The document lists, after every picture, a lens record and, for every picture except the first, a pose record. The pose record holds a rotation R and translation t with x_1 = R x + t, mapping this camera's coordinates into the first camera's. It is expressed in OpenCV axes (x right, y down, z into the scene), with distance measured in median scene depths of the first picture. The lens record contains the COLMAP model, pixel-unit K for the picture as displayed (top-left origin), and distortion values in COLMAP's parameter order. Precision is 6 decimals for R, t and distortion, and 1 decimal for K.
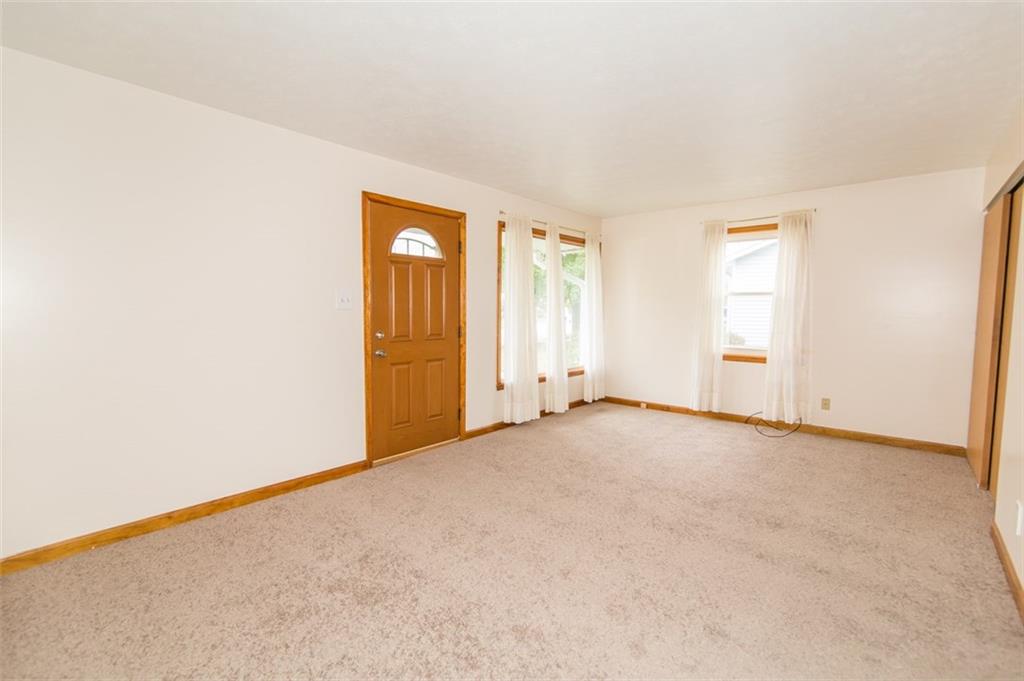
lens RADIAL K [[462.7, 0, 512.0], [0, 462.7, 340.5], [0, 0, 1]] dist [-0.000200, 0.000051]
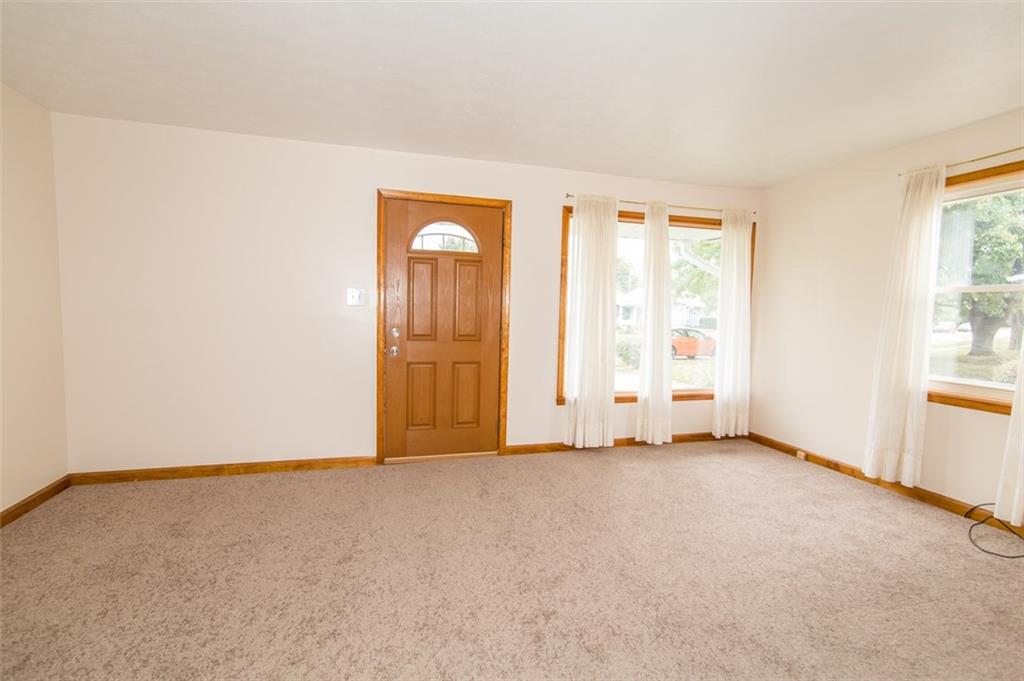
lens RADIAL K [[467.5, 0, 514.4], [0, 467.5, 344.8], [0, 0, 1]] dist [-0.001003, -0.000278]
pose [[0.839599, 0.051942, -0.540717, 0.395655], [-0.054593, 0.998447, 0.011143, -0.009235], [0.540456, 0.020164, 0.841131, 0.249783]]
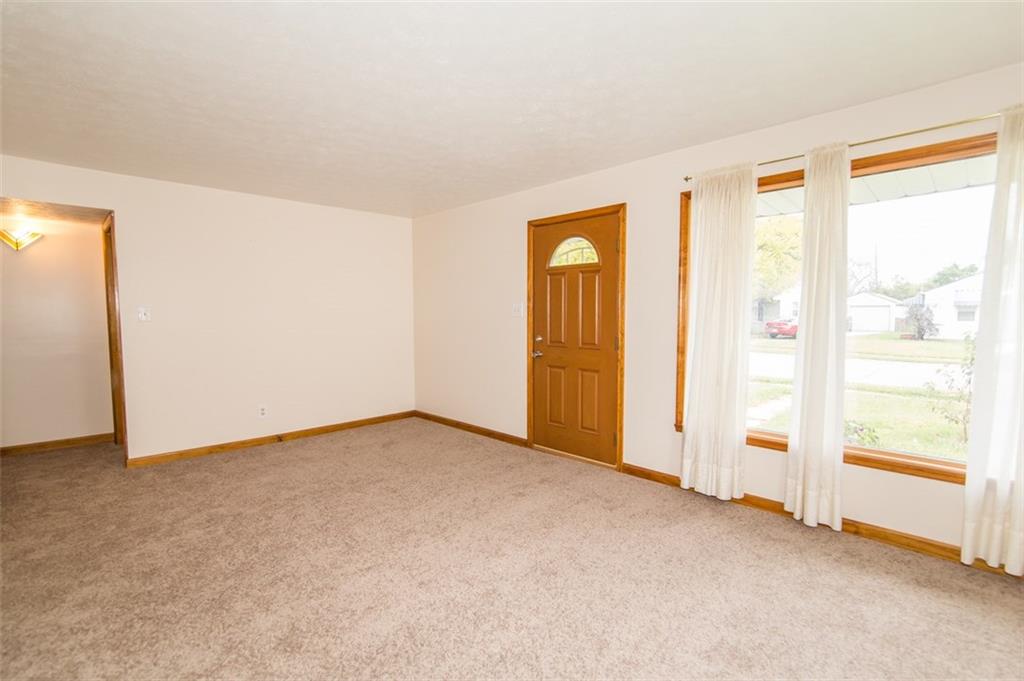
lens RADIAL K [[473.3, 0, 527.1], [0, 473.3, 344.6], [0, 0, 1]] dist [0.000568, -0.000139]
pose [[-0.056912, 0.061387, -0.996490, 0.765212], [-0.068469, 0.995518, 0.065237, -0.062041], [0.996029, 0.071942, -0.052454, 0.869907]]
